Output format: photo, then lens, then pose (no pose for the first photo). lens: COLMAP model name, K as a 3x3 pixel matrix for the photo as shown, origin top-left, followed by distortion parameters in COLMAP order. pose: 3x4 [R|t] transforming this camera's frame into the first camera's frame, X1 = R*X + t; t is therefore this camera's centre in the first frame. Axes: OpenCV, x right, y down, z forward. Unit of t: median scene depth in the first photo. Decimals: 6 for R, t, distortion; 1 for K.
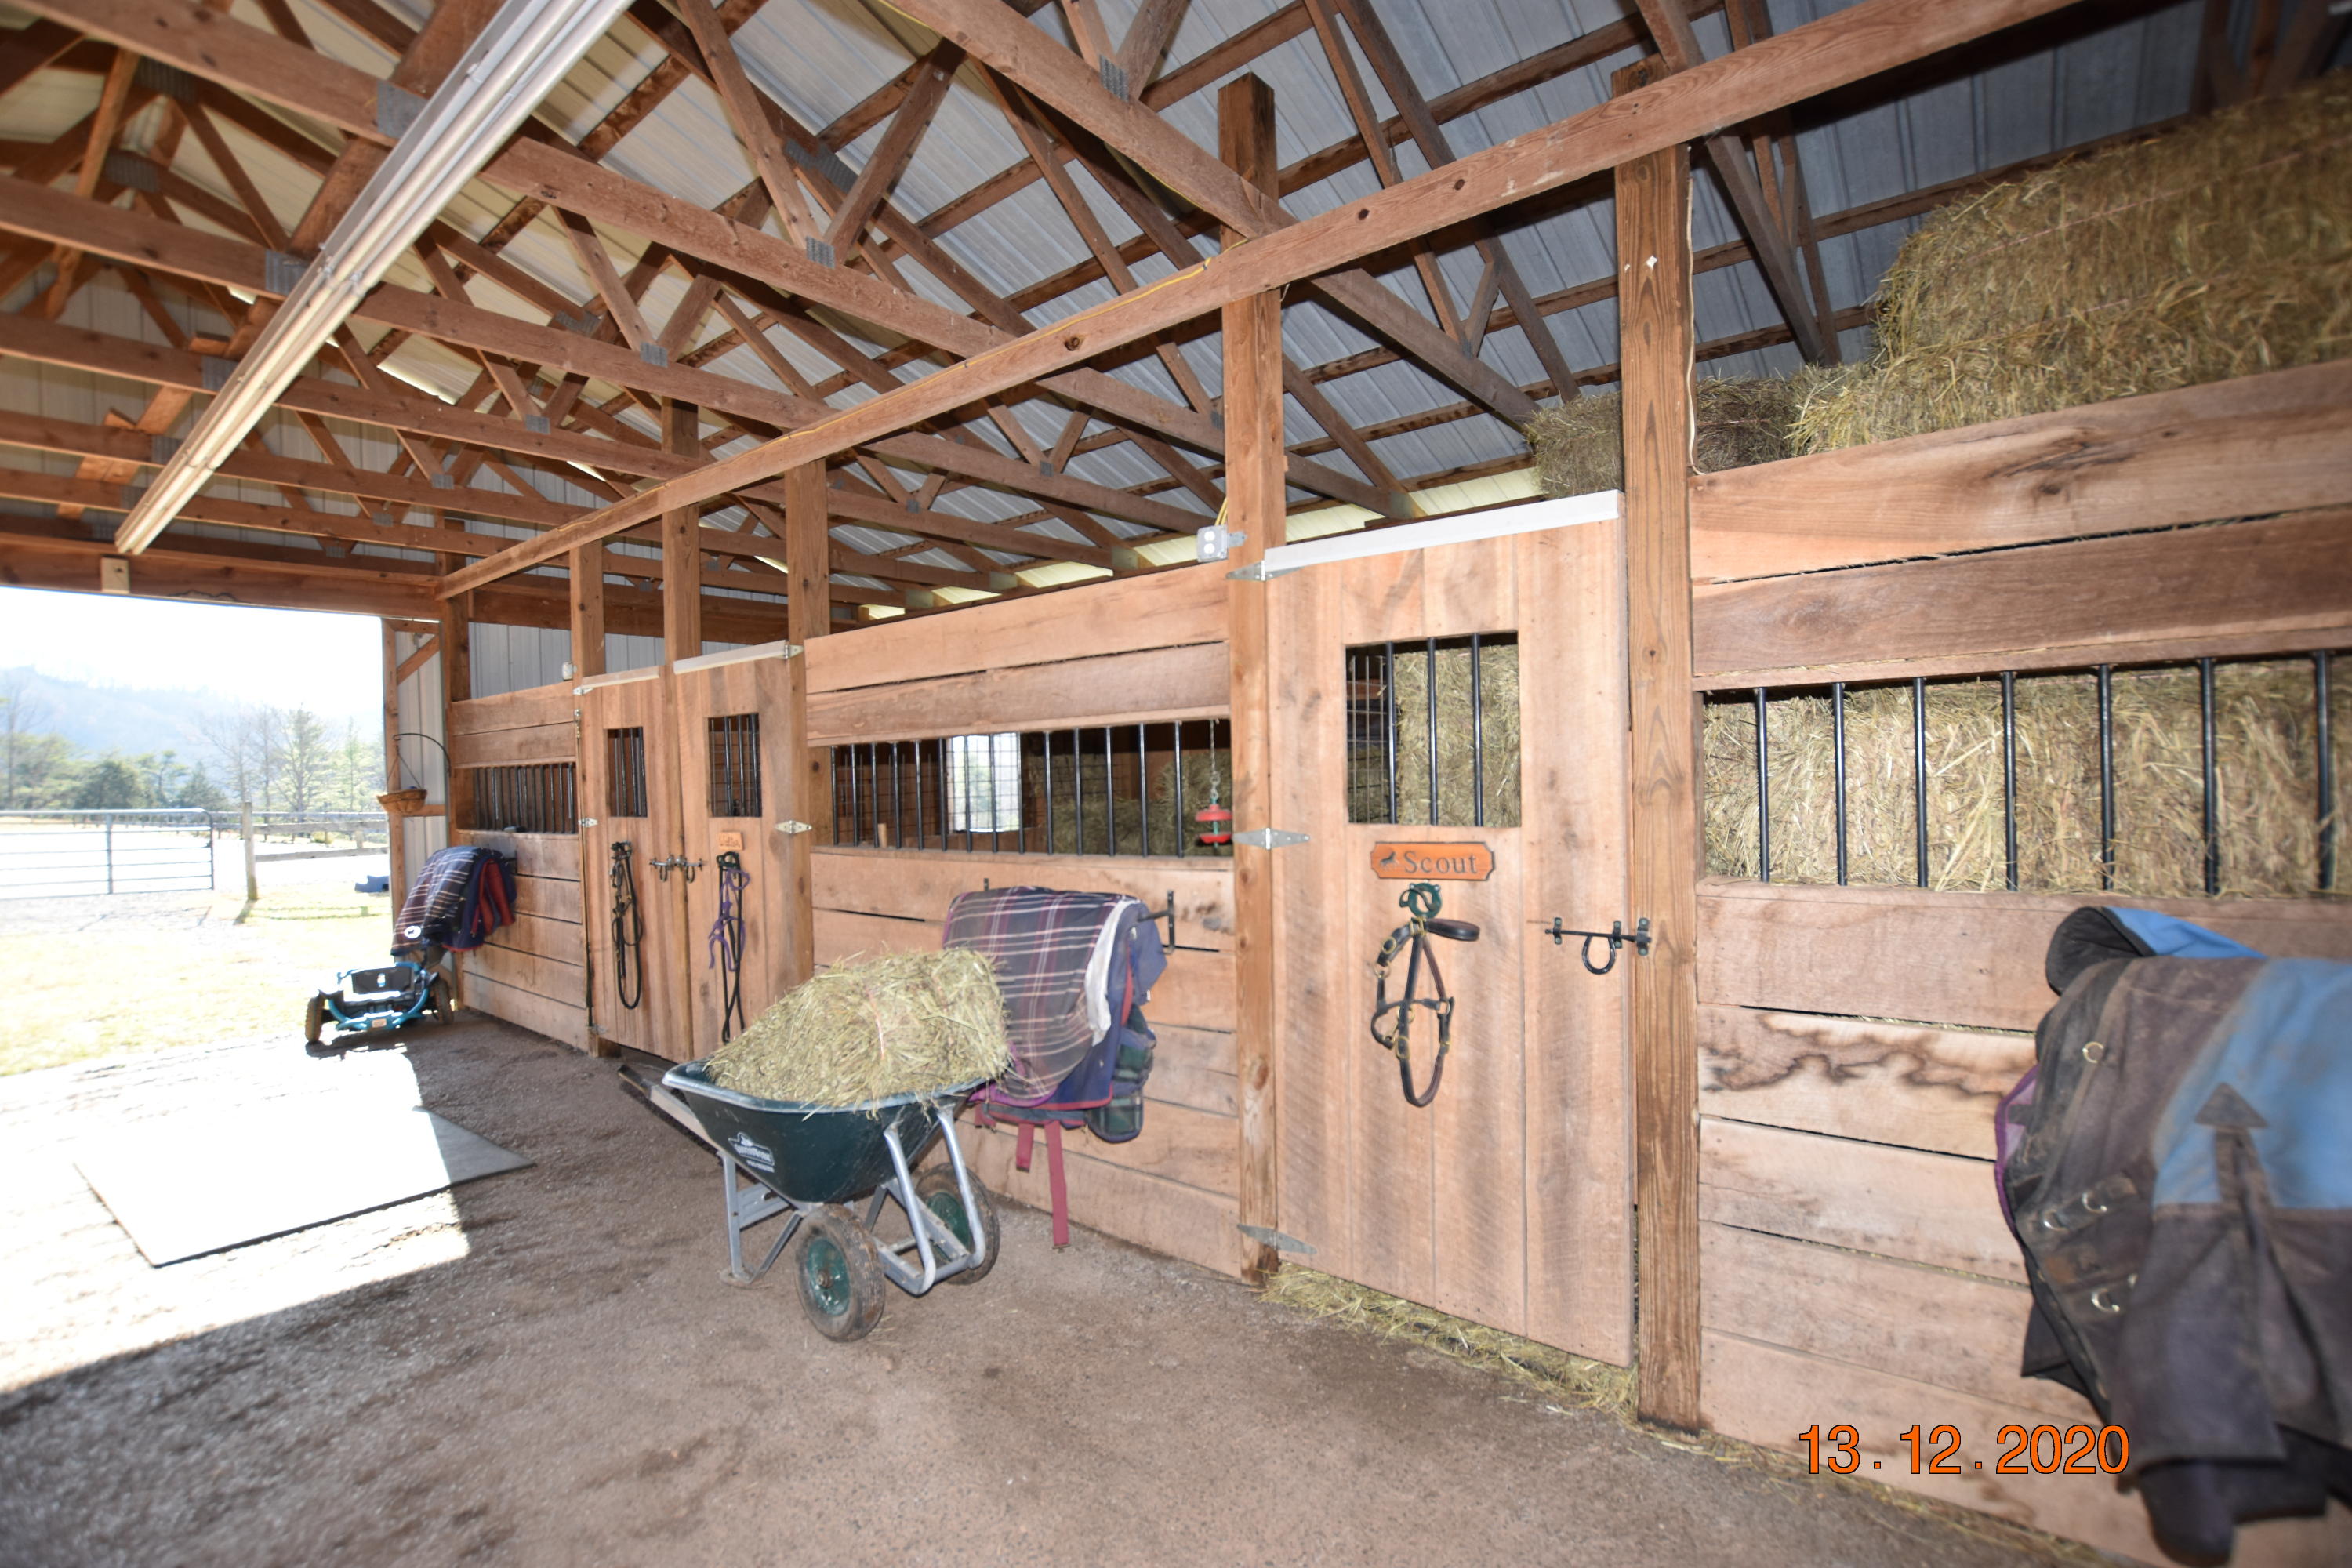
lens RADIAL K [[1034.1, 0, 1185.7], [0, 1034.1, 795.0], [0, 0, 1]] dist [-0.032846, 0.005364]
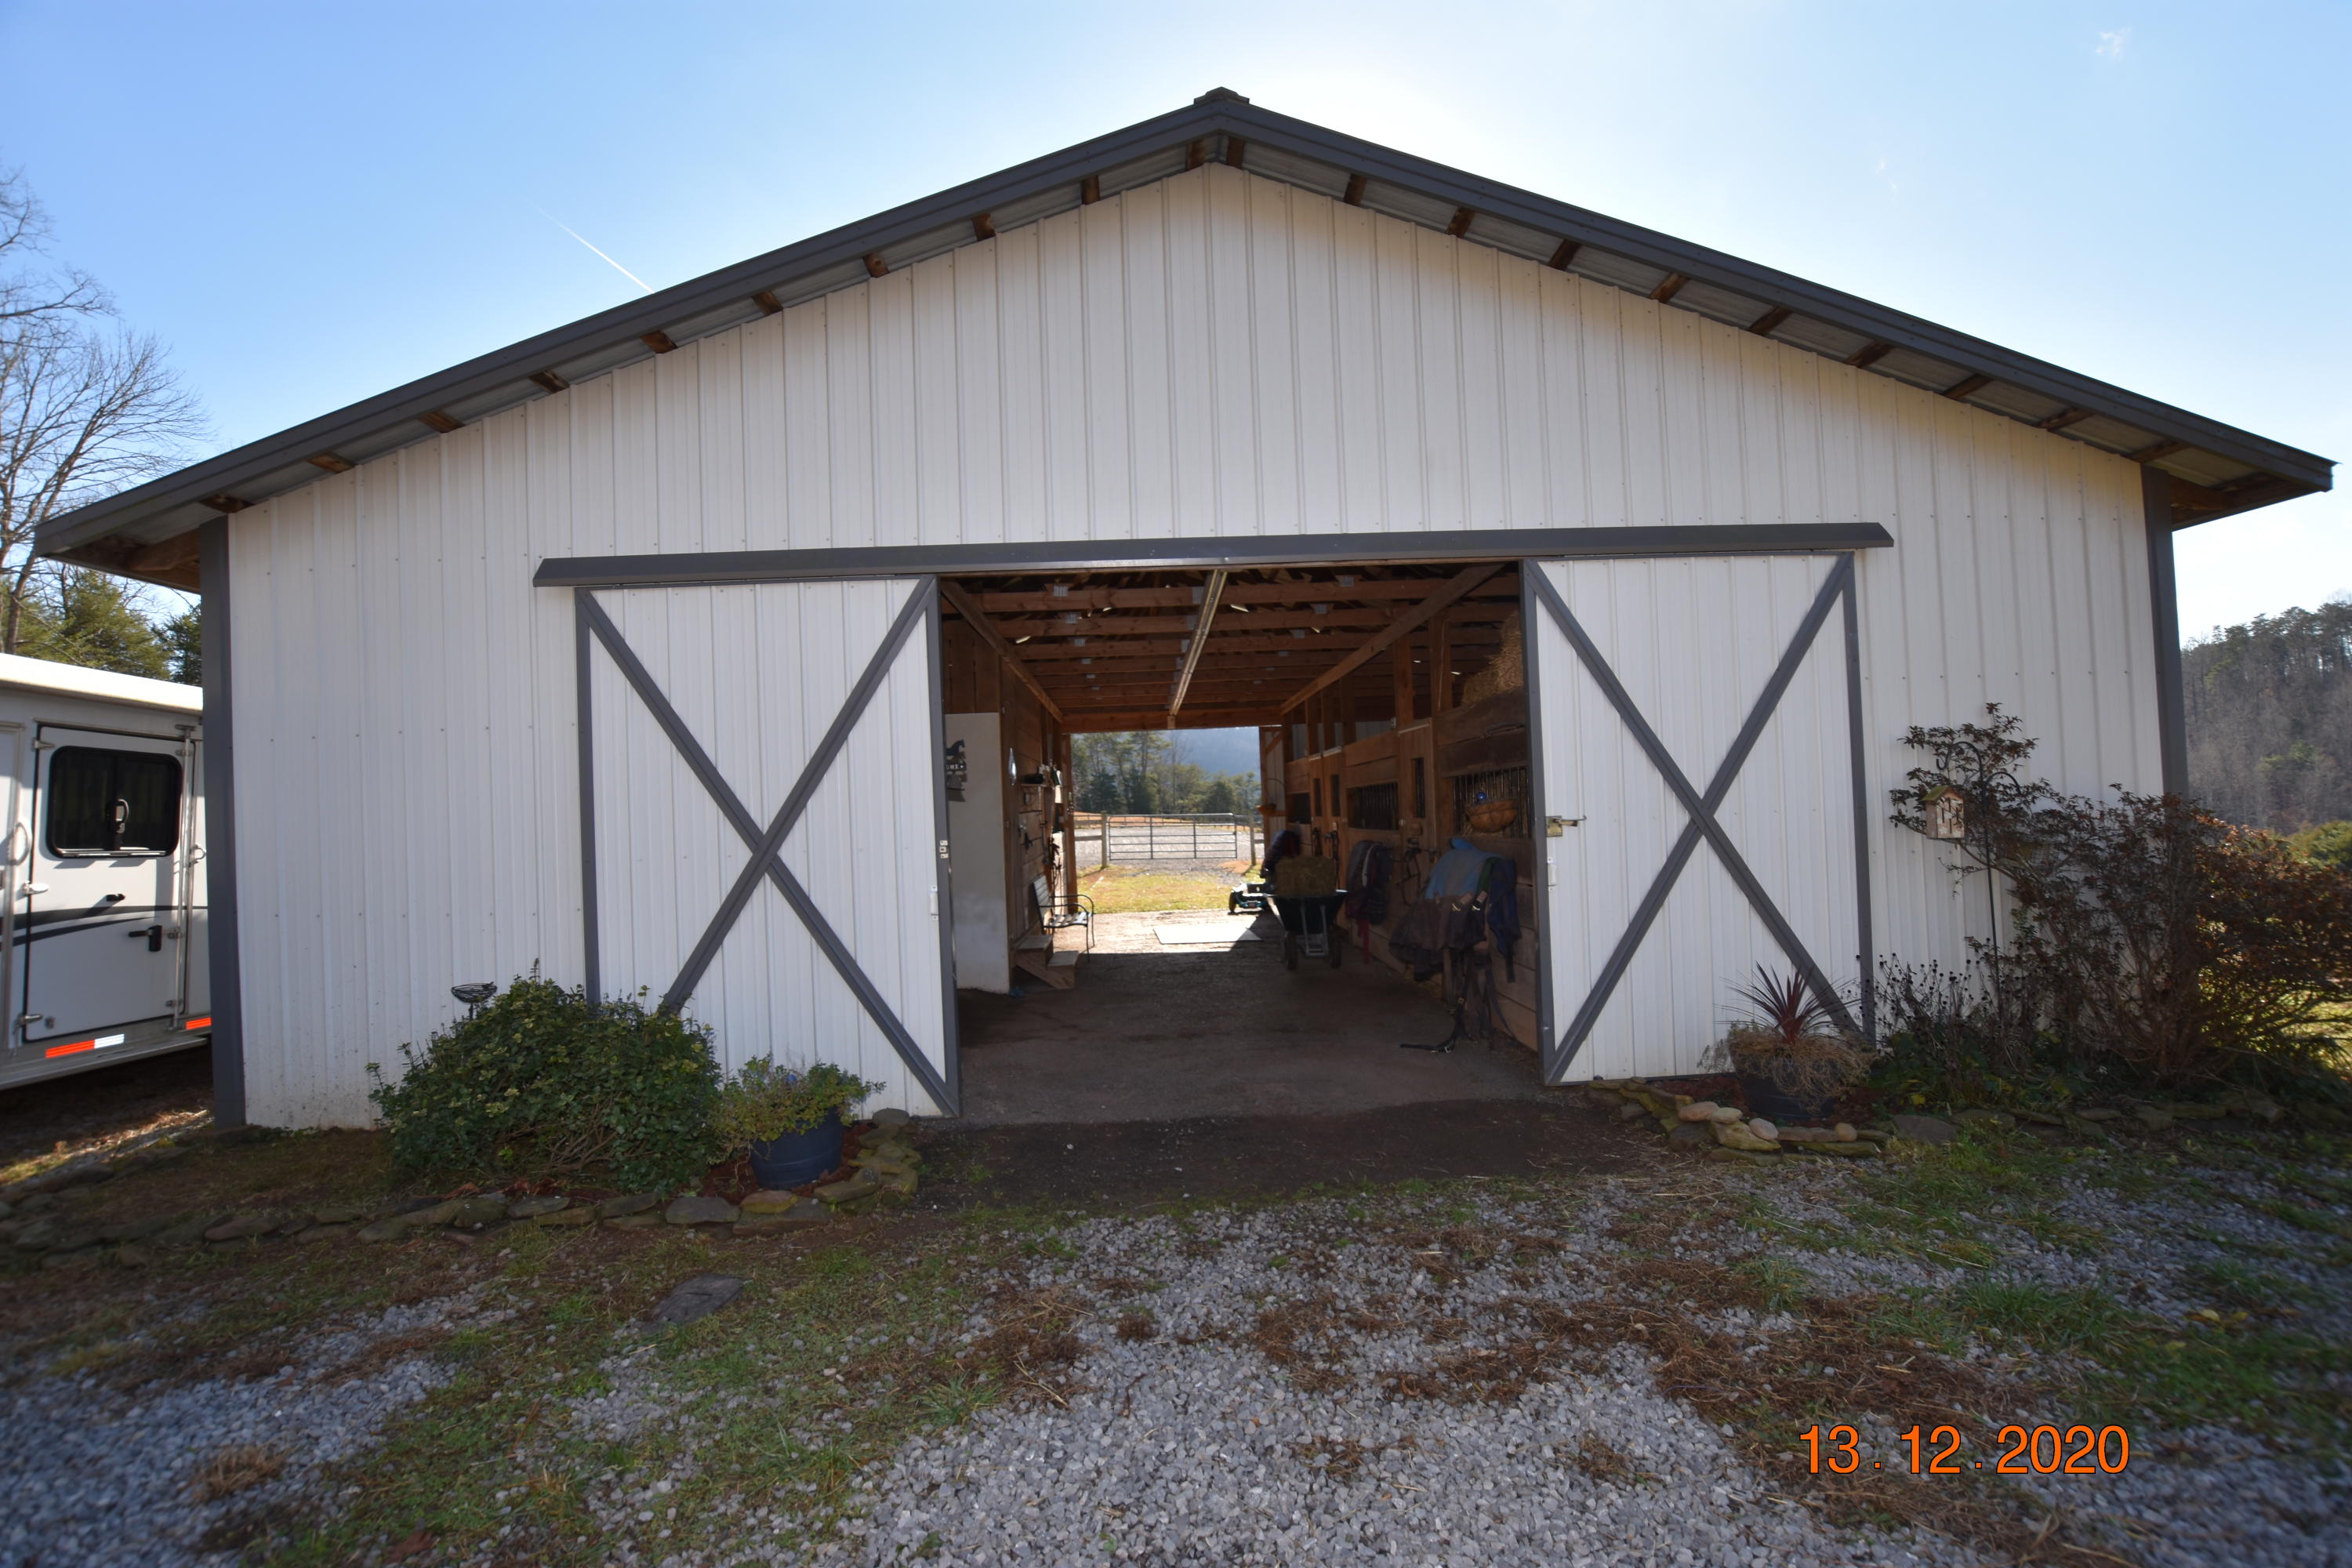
lens RADIAL K [[1034.0, 0, 1212.0], [0, 1034.0, 790.9], [0, 0, 1]] dist [-0.056272, 0.011192]
pose [[0.672417, -0.012020, -0.740075, 0.733778], [0.004053, 0.999913, -0.012558, -0.005667], [0.740161, 0.005445, 0.672407, -0.542611]]
